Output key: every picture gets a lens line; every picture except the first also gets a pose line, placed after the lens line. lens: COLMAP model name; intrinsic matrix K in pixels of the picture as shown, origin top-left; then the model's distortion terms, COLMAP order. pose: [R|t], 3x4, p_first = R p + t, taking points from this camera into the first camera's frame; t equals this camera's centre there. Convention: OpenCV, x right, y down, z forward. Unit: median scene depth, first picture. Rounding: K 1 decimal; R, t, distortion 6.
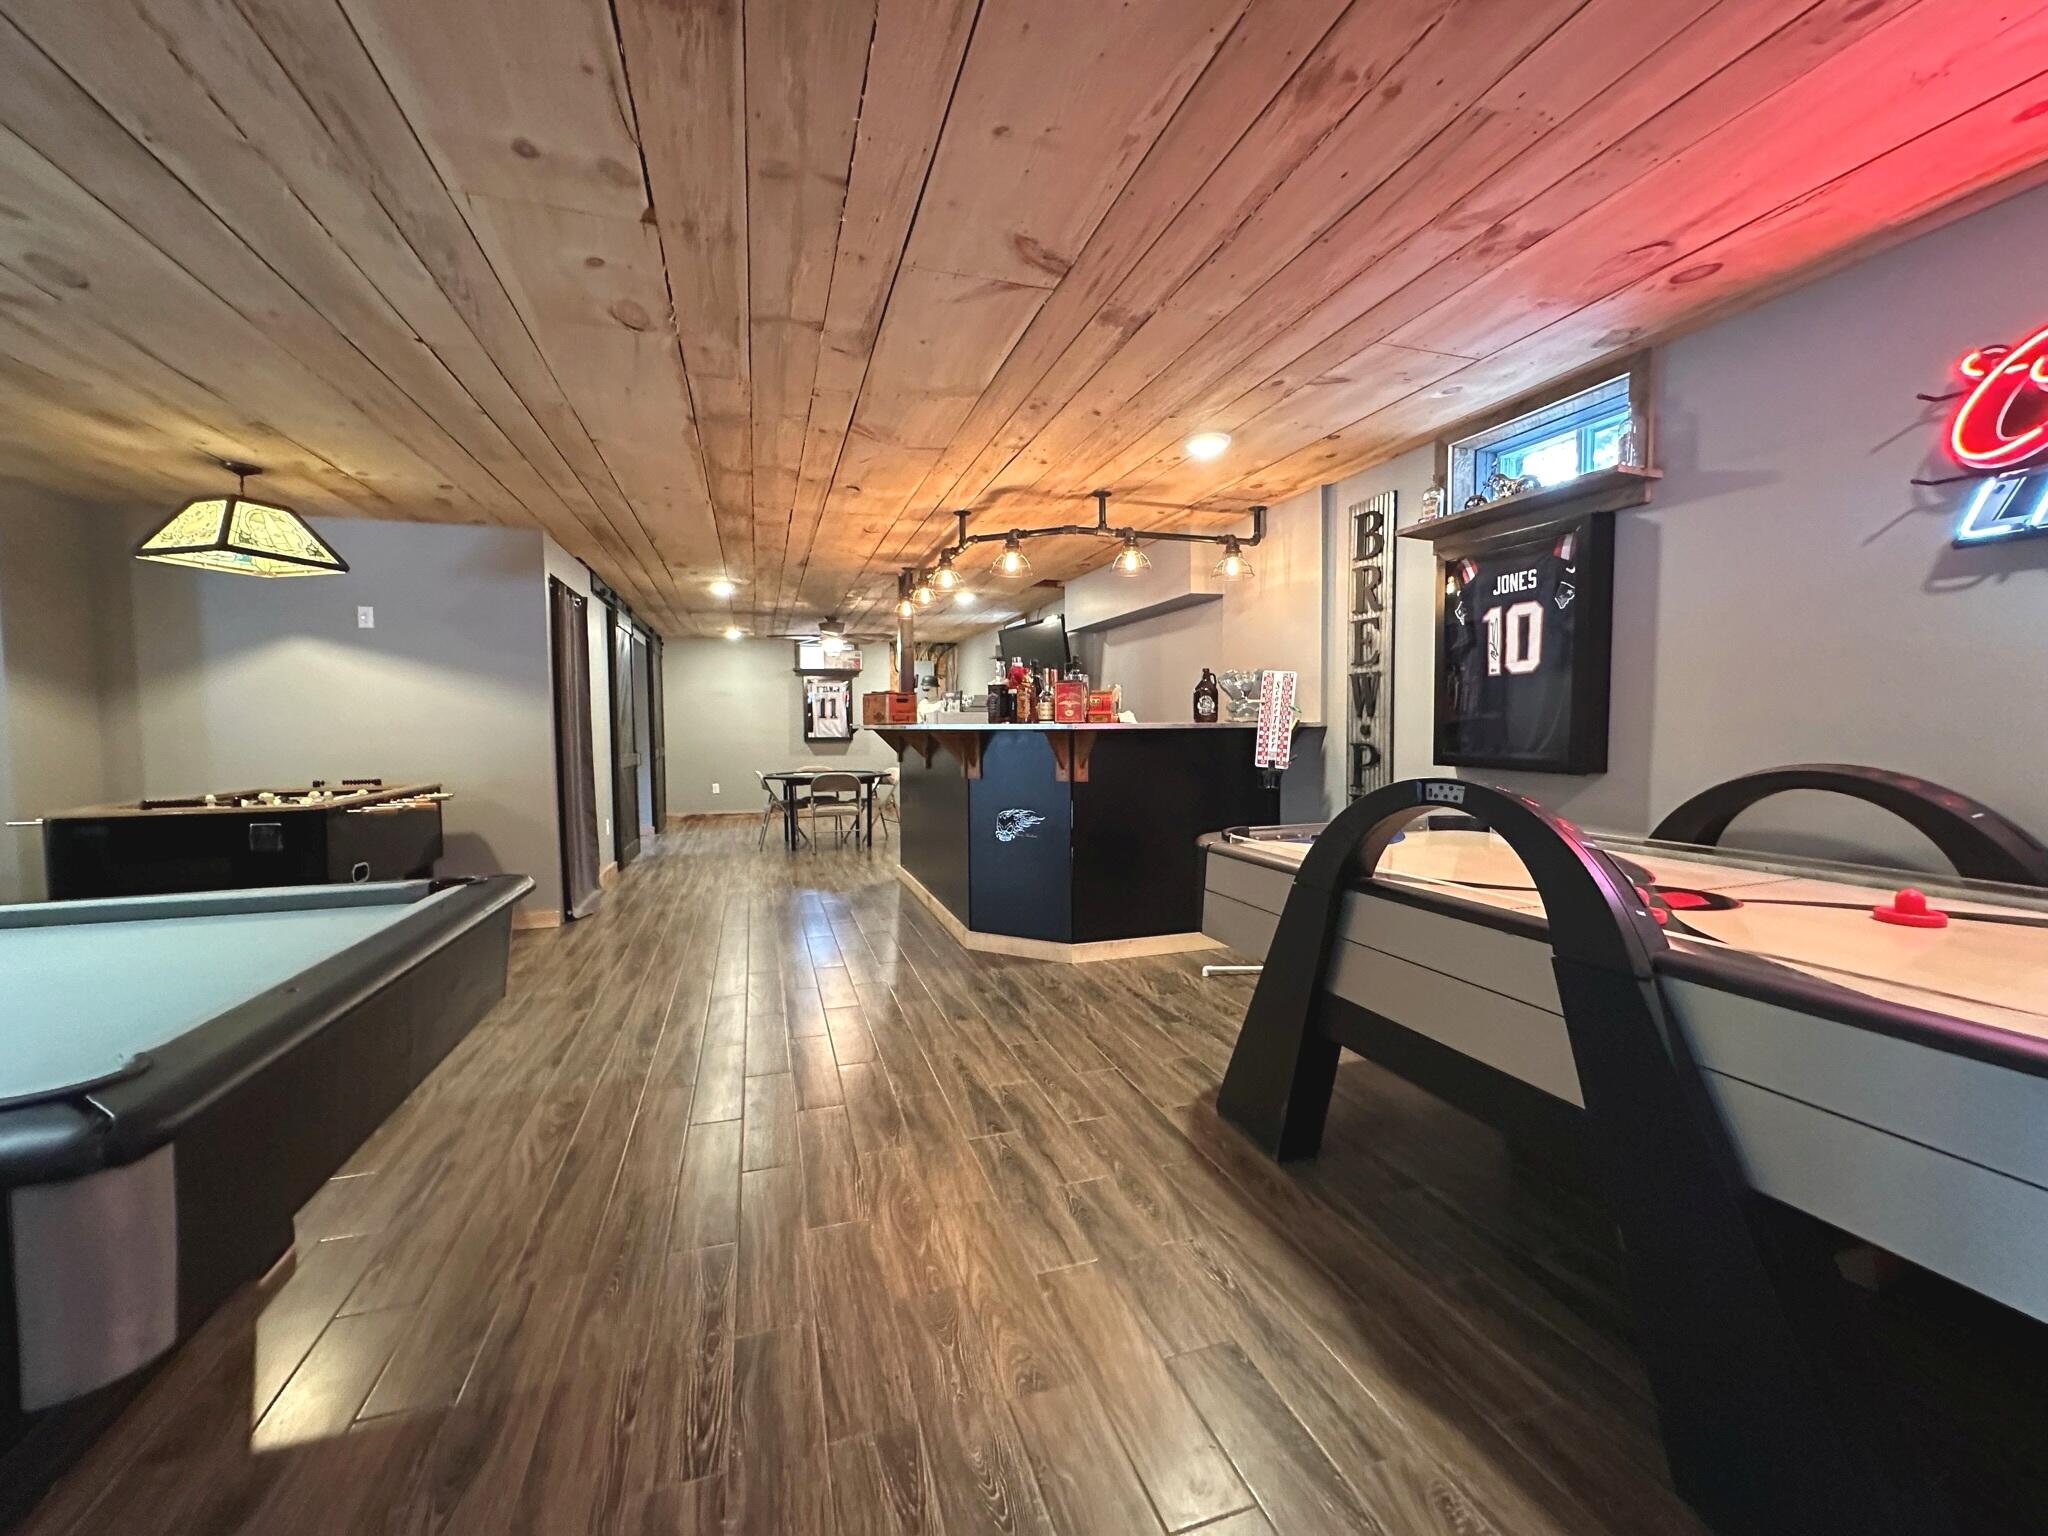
lens RADIAL K [[820.1, 0, 1015.6], [0, 820.1, 763.4], [0, 0, 1]] dist [-0.001480, -0.000420]
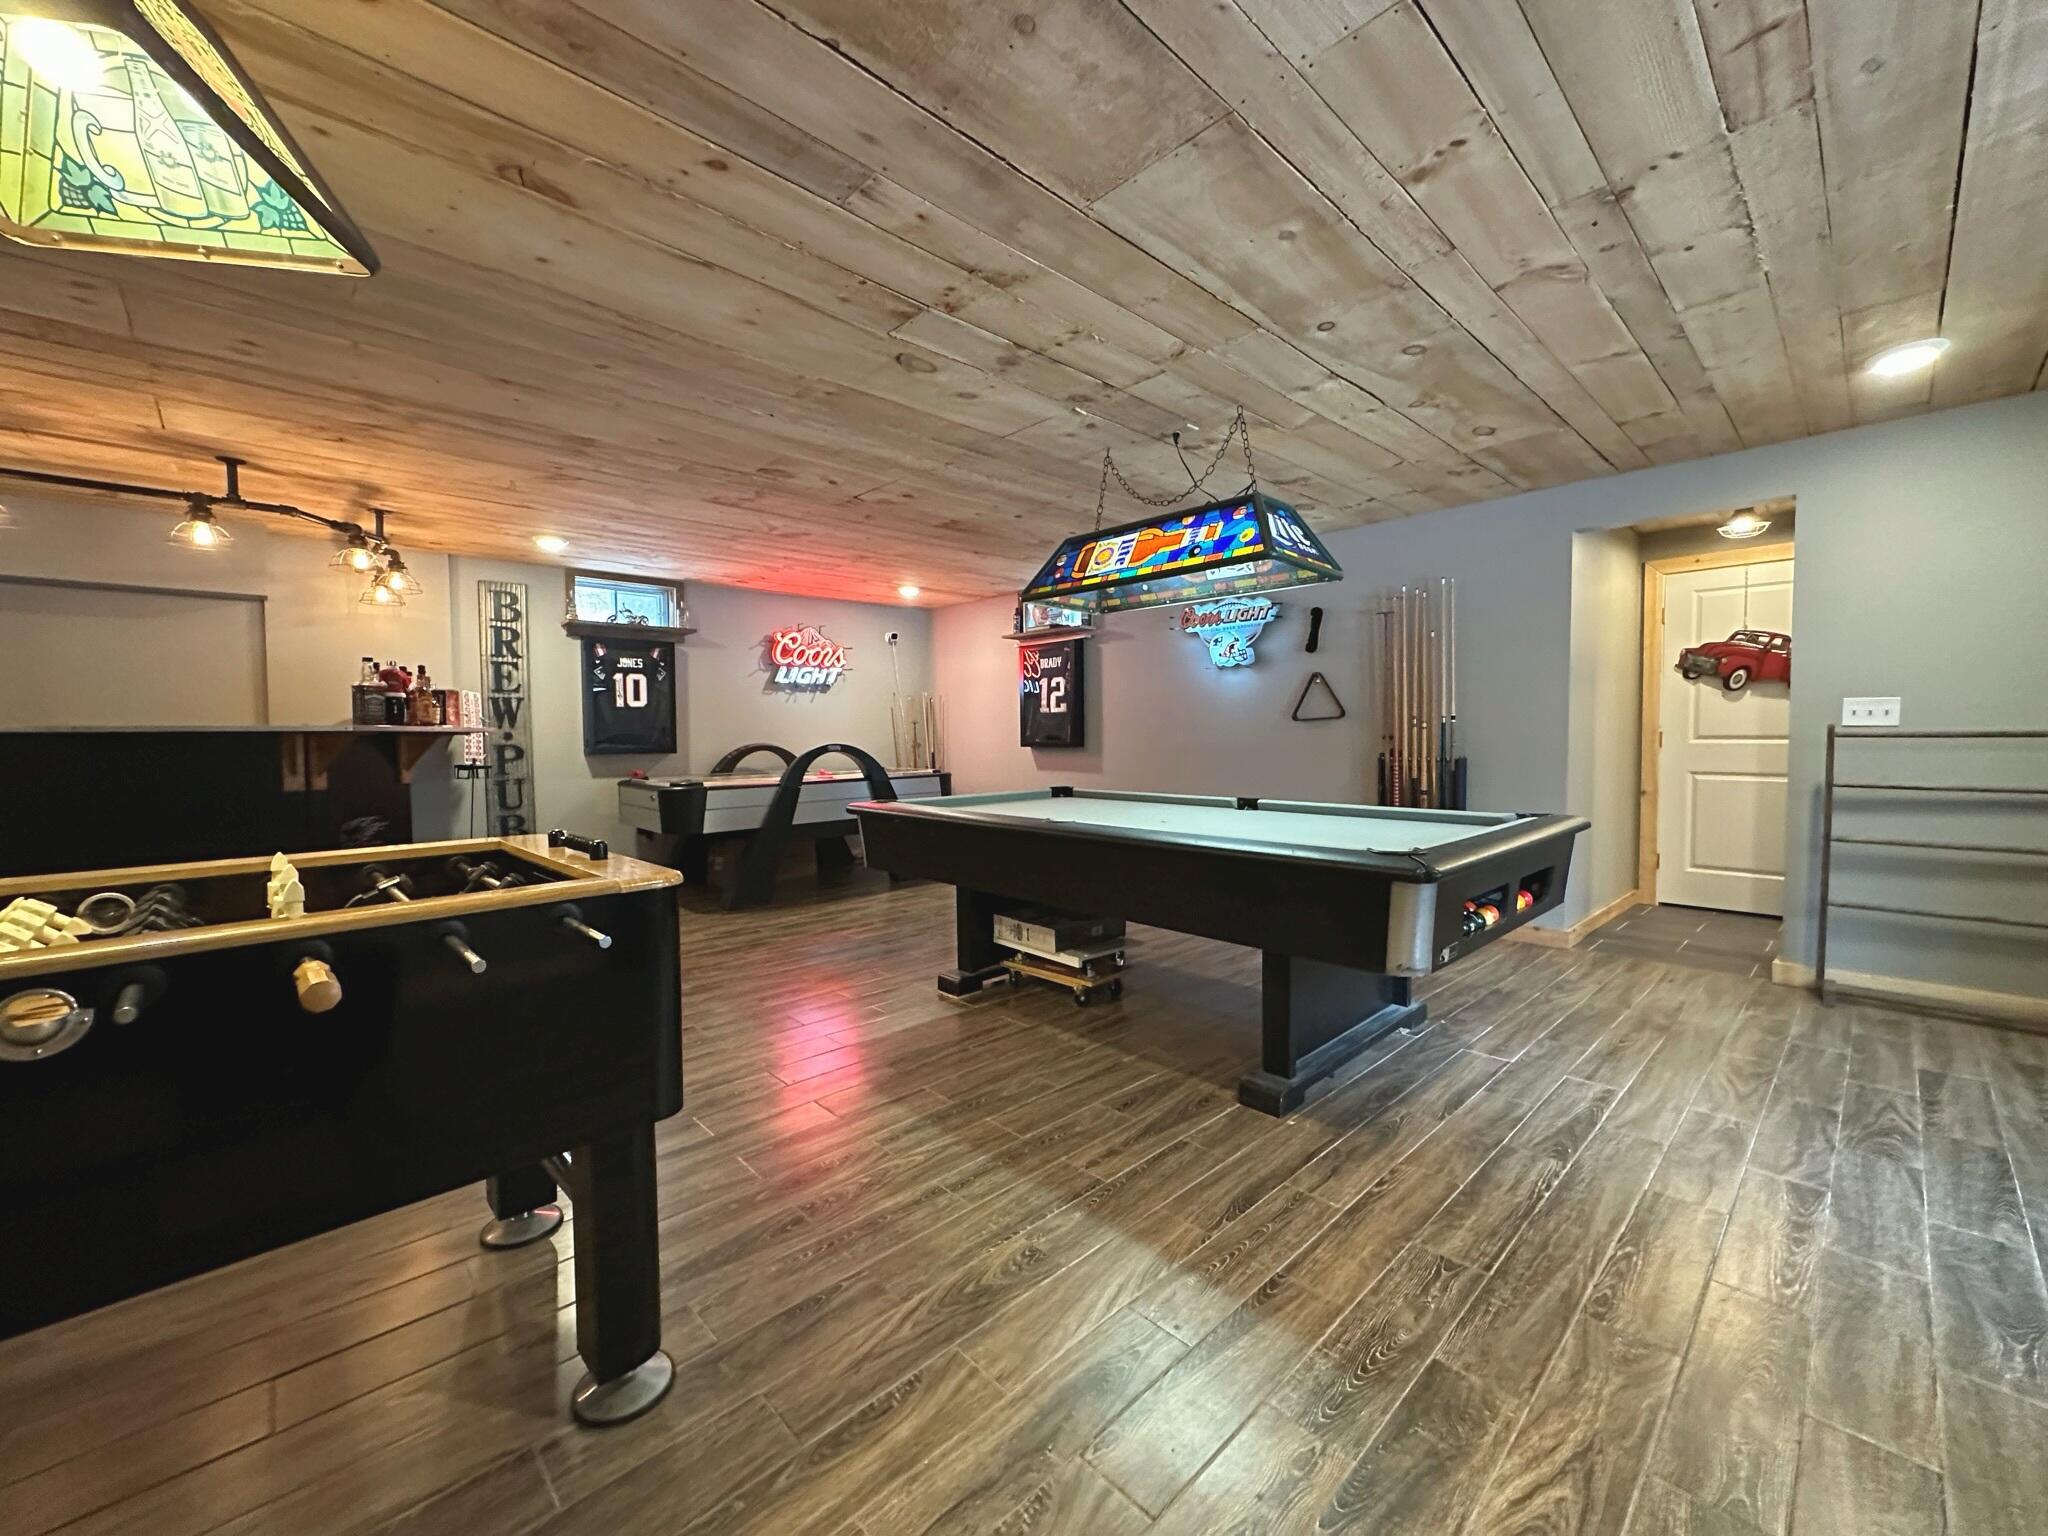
lens RADIAL K [[820.1, 0, 1029.8], [0, 820.1, 768.9], [0, 0, 1]] dist [-0.001480, -0.000420]
pose [[-0.438413, -0.027856, 0.898342, -1.323504], [0.052877, 0.996989, 0.056720, -0.014930], [-0.897217, 0.072368, -0.435620, 0.797116]]
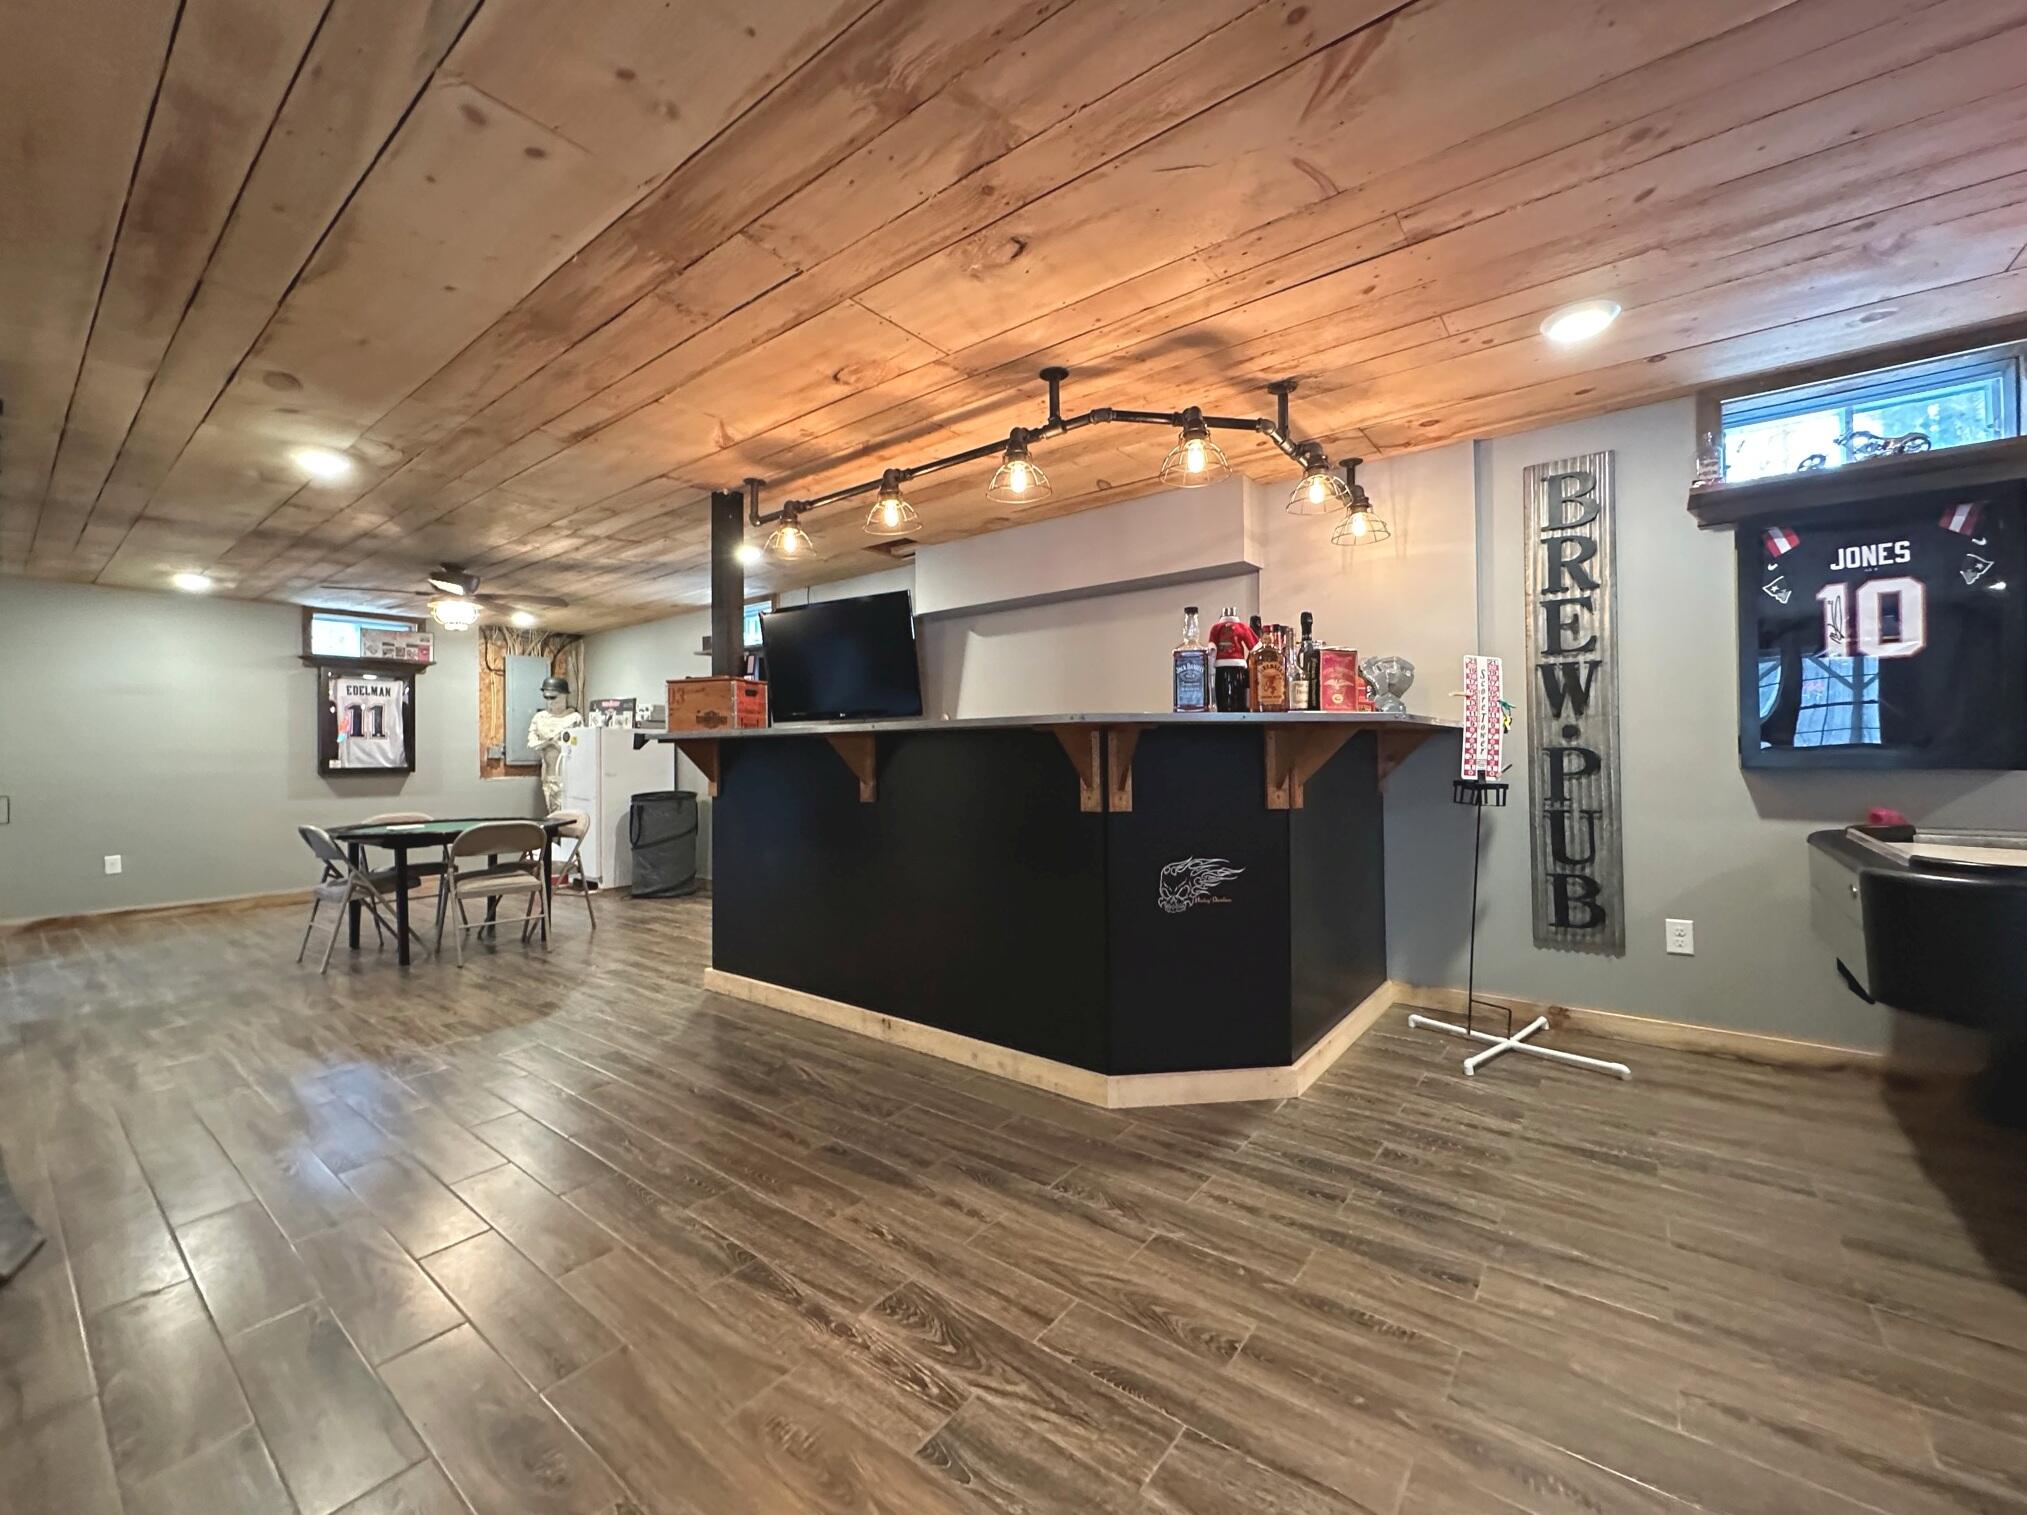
lens RADIAL K [[811.7, 0, 995.4], [0, 811.7, 747.9], [0, 0, 1]] dist [-0.001480, -0.000420]
pose [[0.828295, 0.001087, 0.560292, -0.514828], [0.032396, 0.998232, -0.049828, -0.001555], [-0.559356, 0.059424, 0.826795, 0.643011]]
